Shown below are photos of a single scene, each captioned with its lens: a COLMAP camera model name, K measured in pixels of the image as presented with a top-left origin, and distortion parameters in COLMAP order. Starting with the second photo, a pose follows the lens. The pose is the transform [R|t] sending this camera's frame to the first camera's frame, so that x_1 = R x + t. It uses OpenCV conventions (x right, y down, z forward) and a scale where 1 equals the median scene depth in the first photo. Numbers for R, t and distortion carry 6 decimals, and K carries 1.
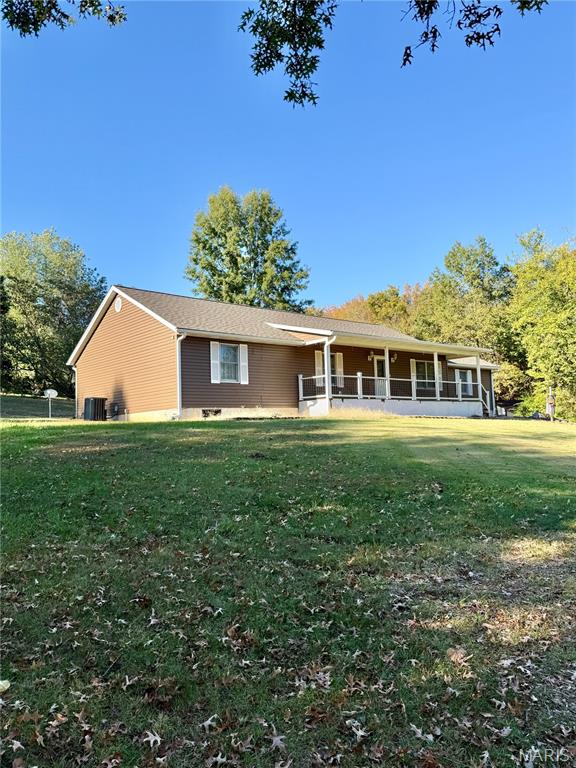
lens RADIAL K [[575.9, 0, 288.0], [0, 575.9, 384.0], [0, 0, 1]] dist [0.004820, 0.000885]
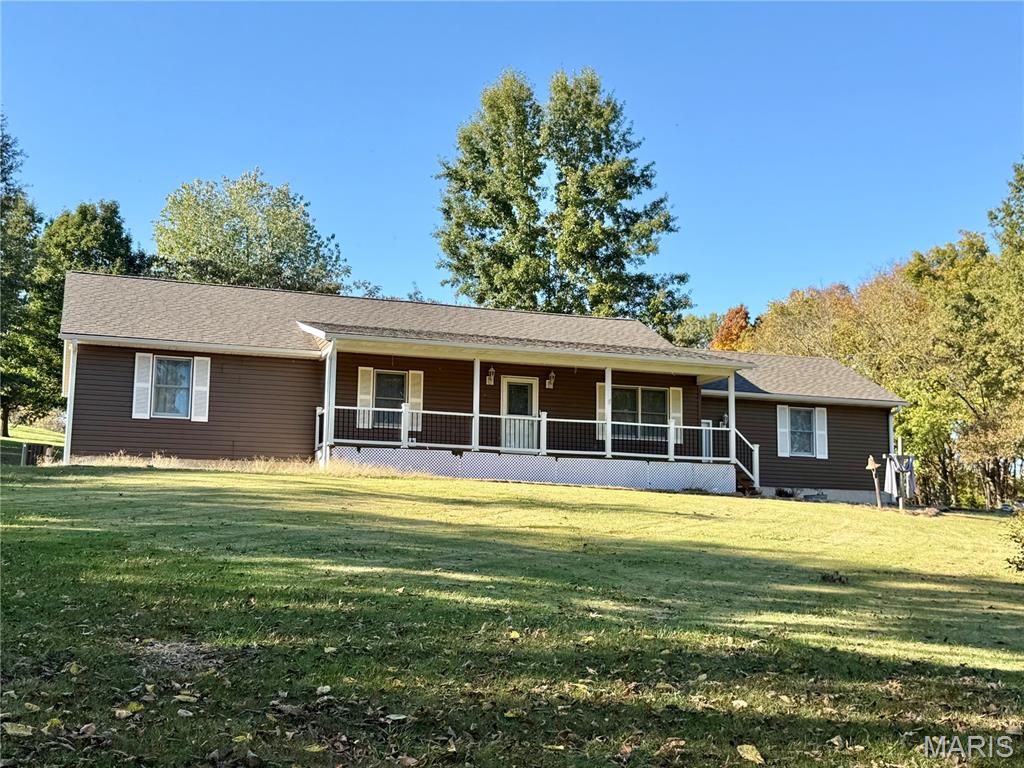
lens RADIAL K [[1239.7, 0, 512.0], [0, 1239.7, 384.0], [0, 0, 1]] dist [0.149995, -0.010387]
pose [[0.927316, -0.009224, -0.374166, 0.591849], [-0.013602, 0.998205, -0.058318, 0.027665], [0.374032, 0.059169, 0.925526, -0.101612]]
